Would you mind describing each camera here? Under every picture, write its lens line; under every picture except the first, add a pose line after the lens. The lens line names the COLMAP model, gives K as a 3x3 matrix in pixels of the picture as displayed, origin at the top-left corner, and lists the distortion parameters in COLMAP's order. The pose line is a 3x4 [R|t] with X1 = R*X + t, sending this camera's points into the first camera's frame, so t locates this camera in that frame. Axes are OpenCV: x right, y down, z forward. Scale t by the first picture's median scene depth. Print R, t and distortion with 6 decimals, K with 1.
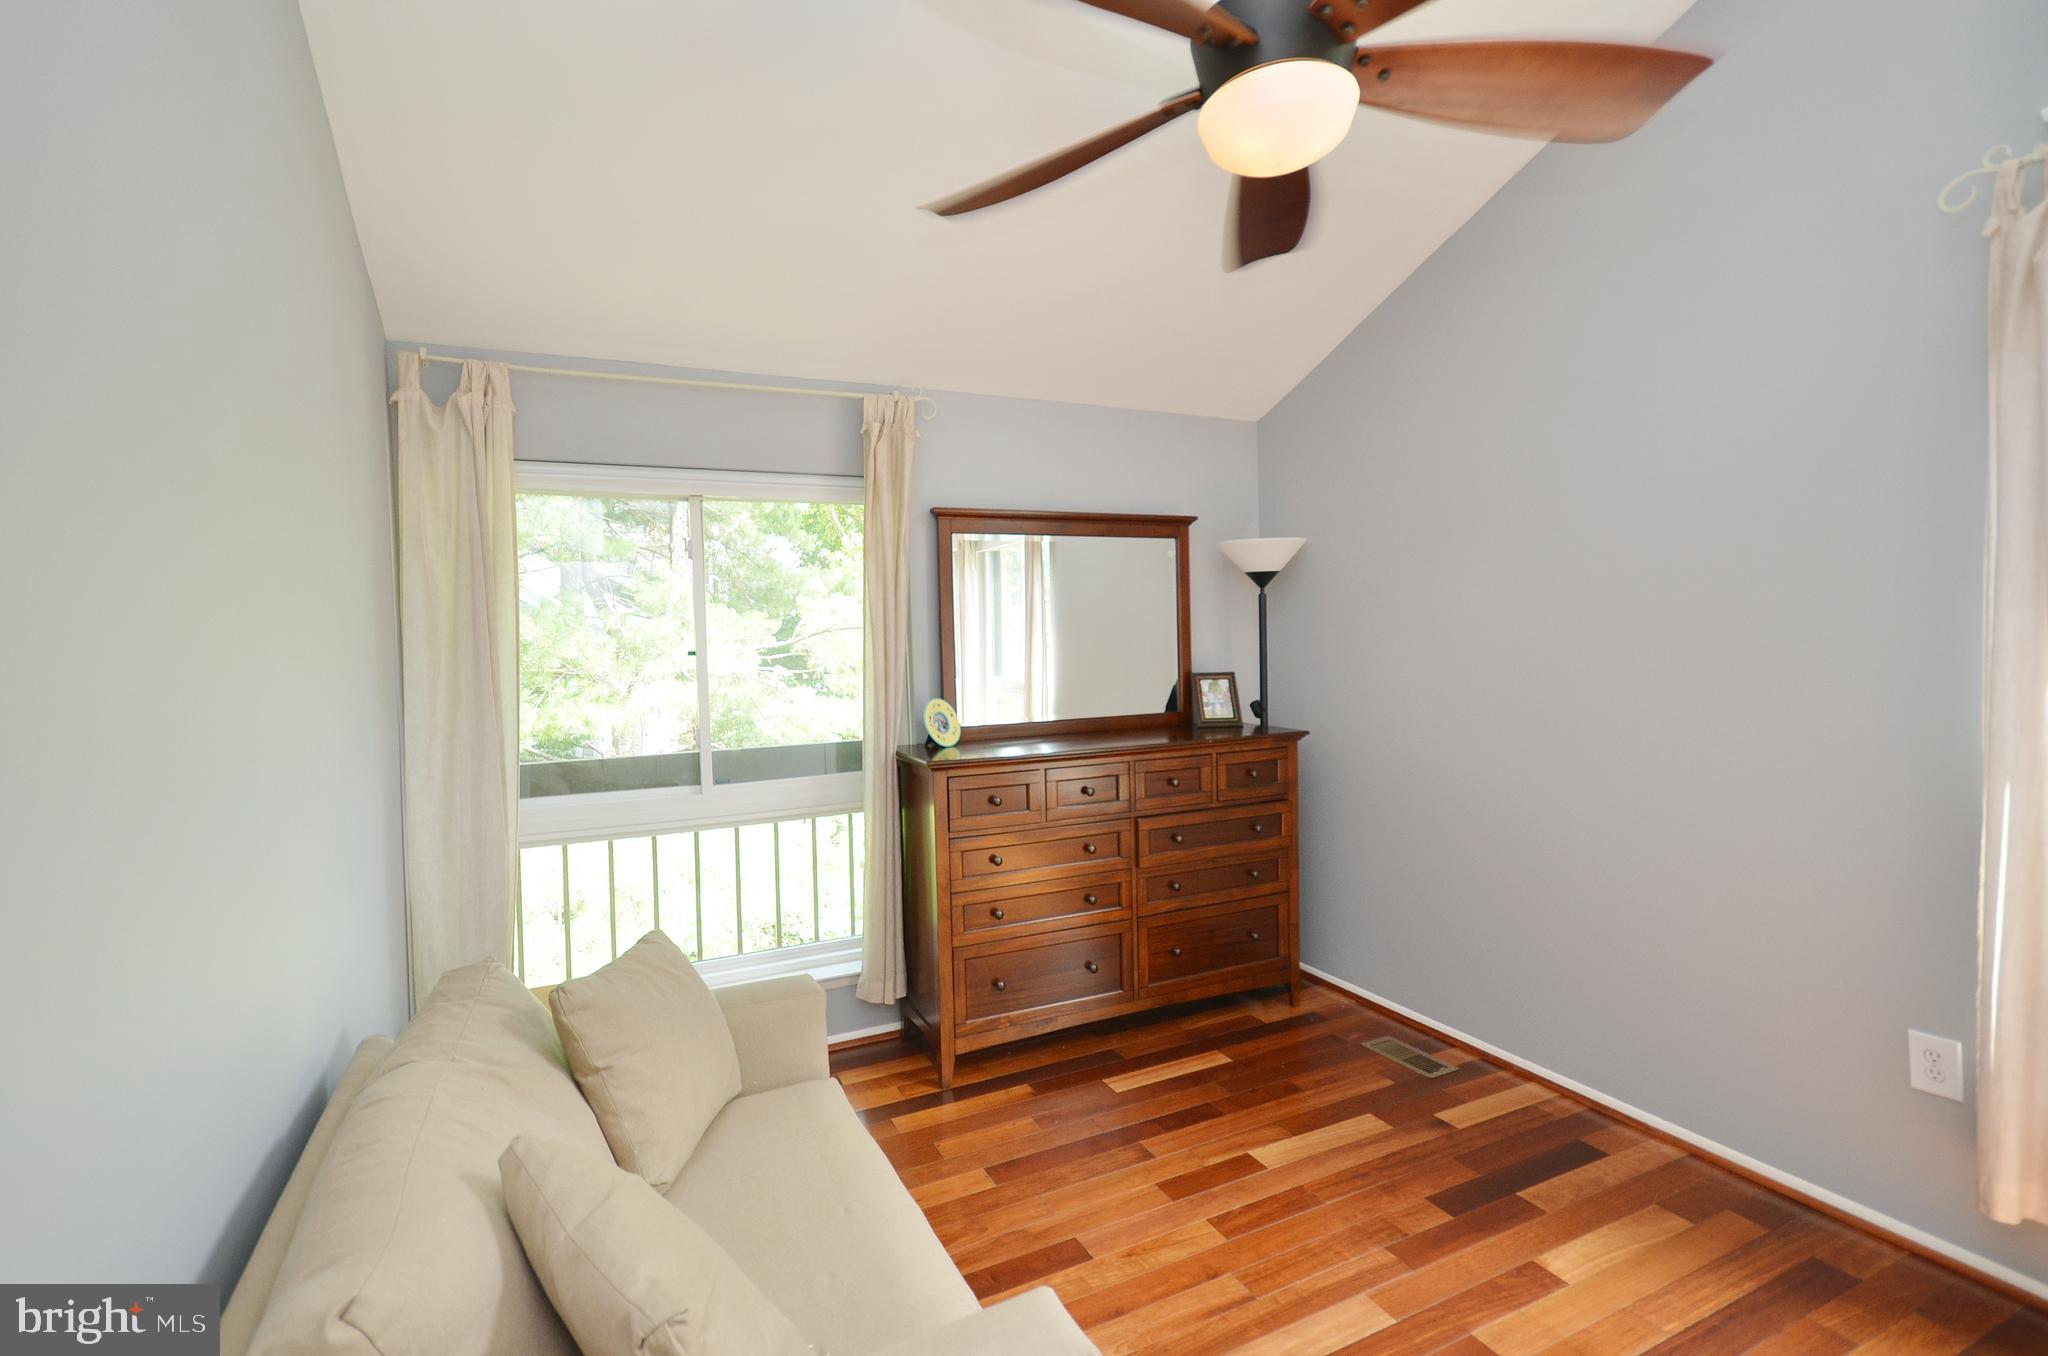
lens RADIAL K [[927.8, 0, 1029.4], [0, 927.8, 654.3], [0, 0, 1]] dist [0.019402, -0.000520]
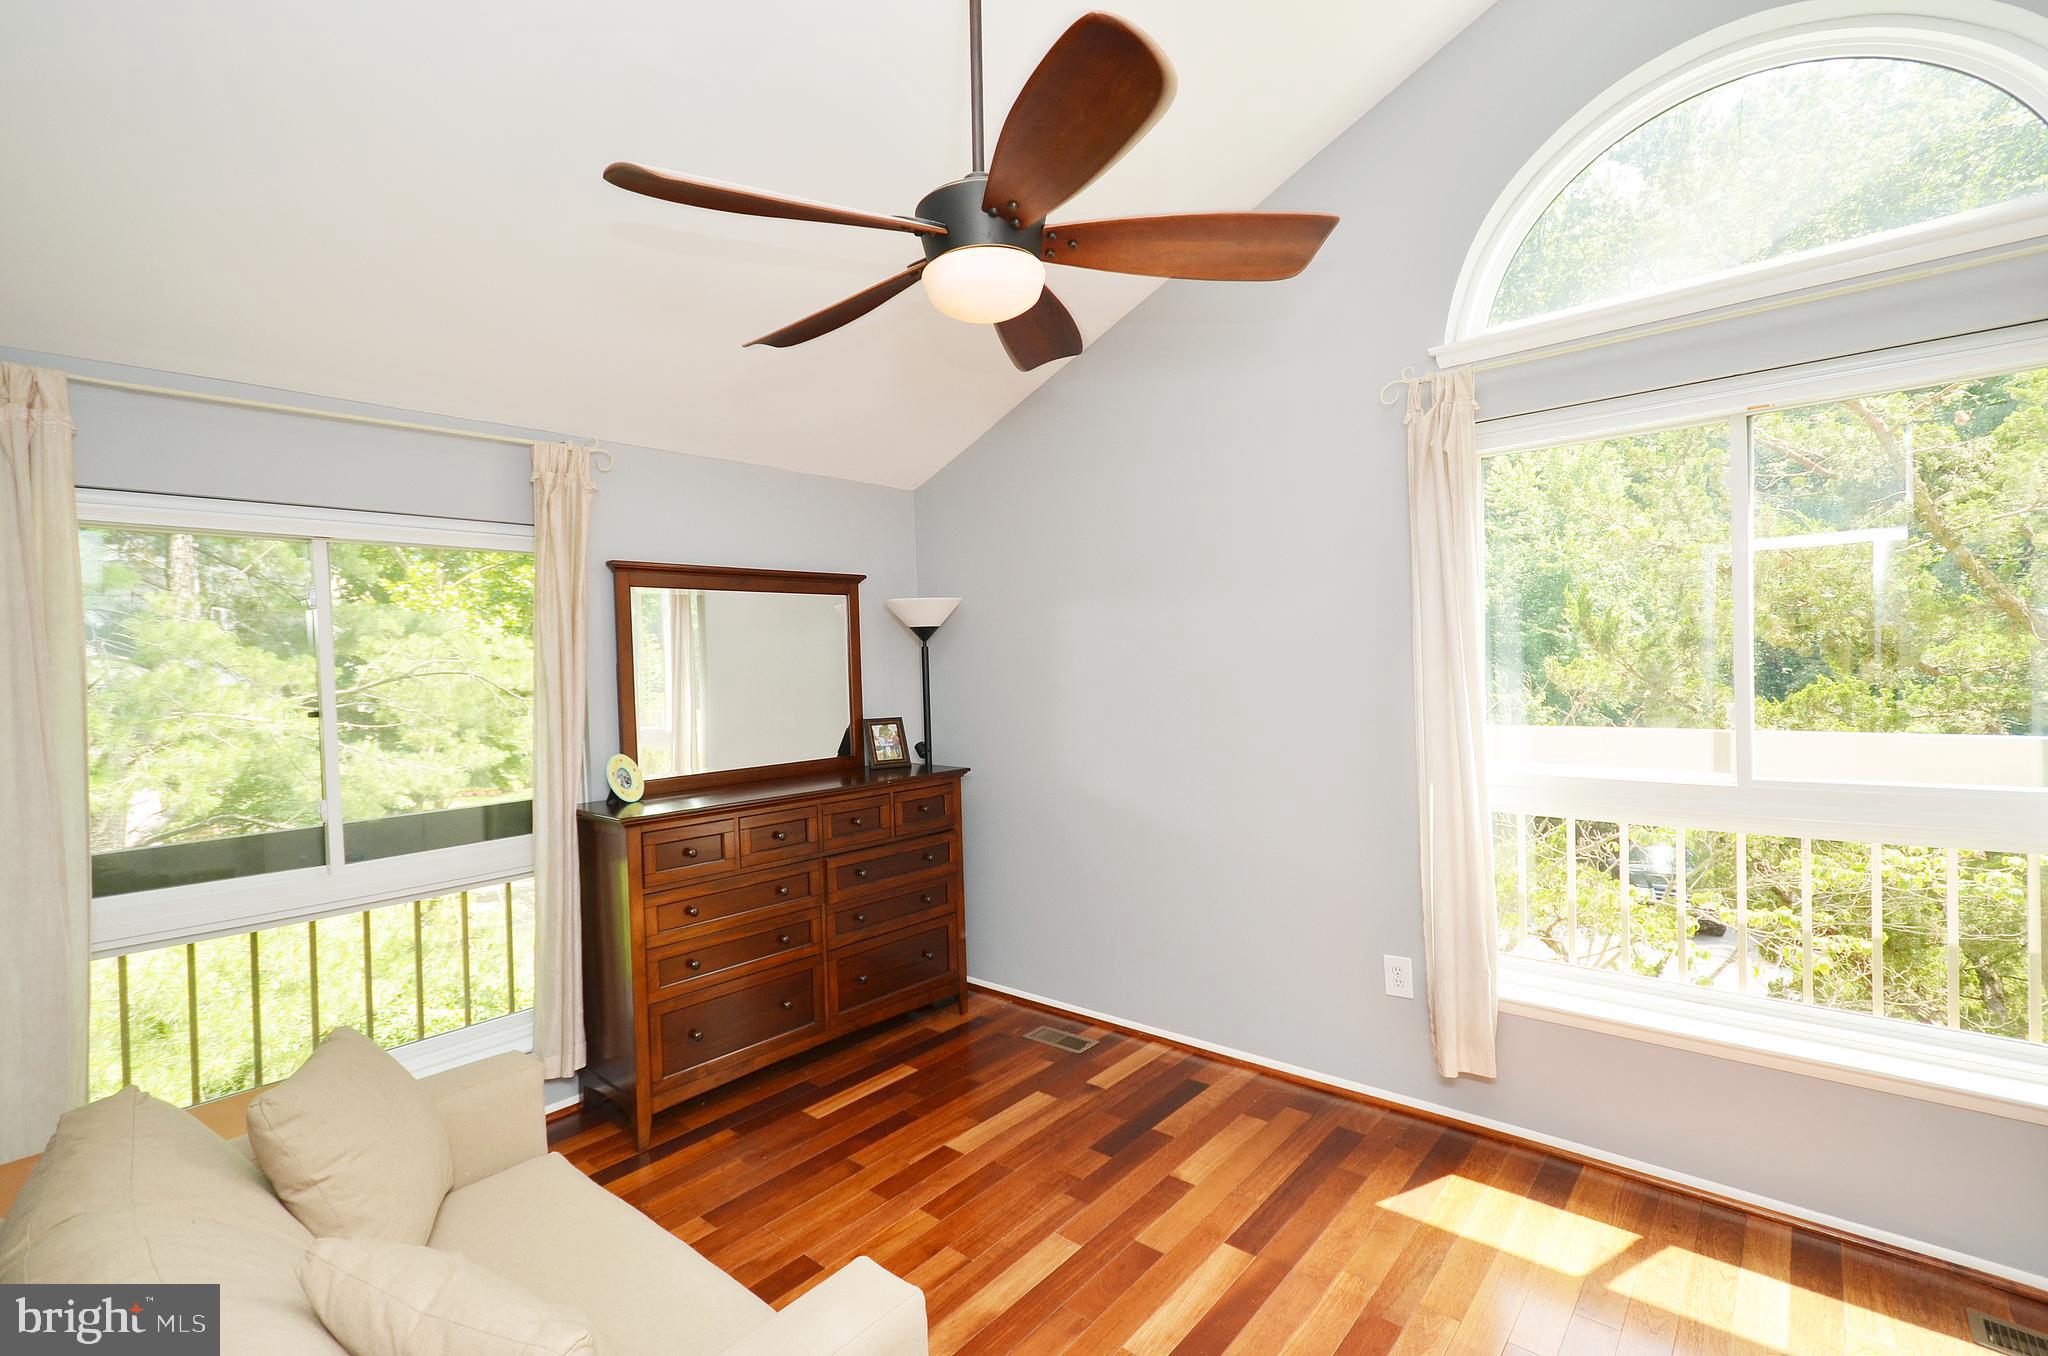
lens RADIAL K [[905.5, 0, 1019.7], [0, 905.5, 653.0], [0, 0, 1]] dist [0.026369, 0.000261]
pose [[0.921545, 0.002005, 0.388265, -0.092546], [0.015145, 0.999040, -0.041104, -0.014630], [-0.387975, 0.043760, 0.920630, -0.068837]]
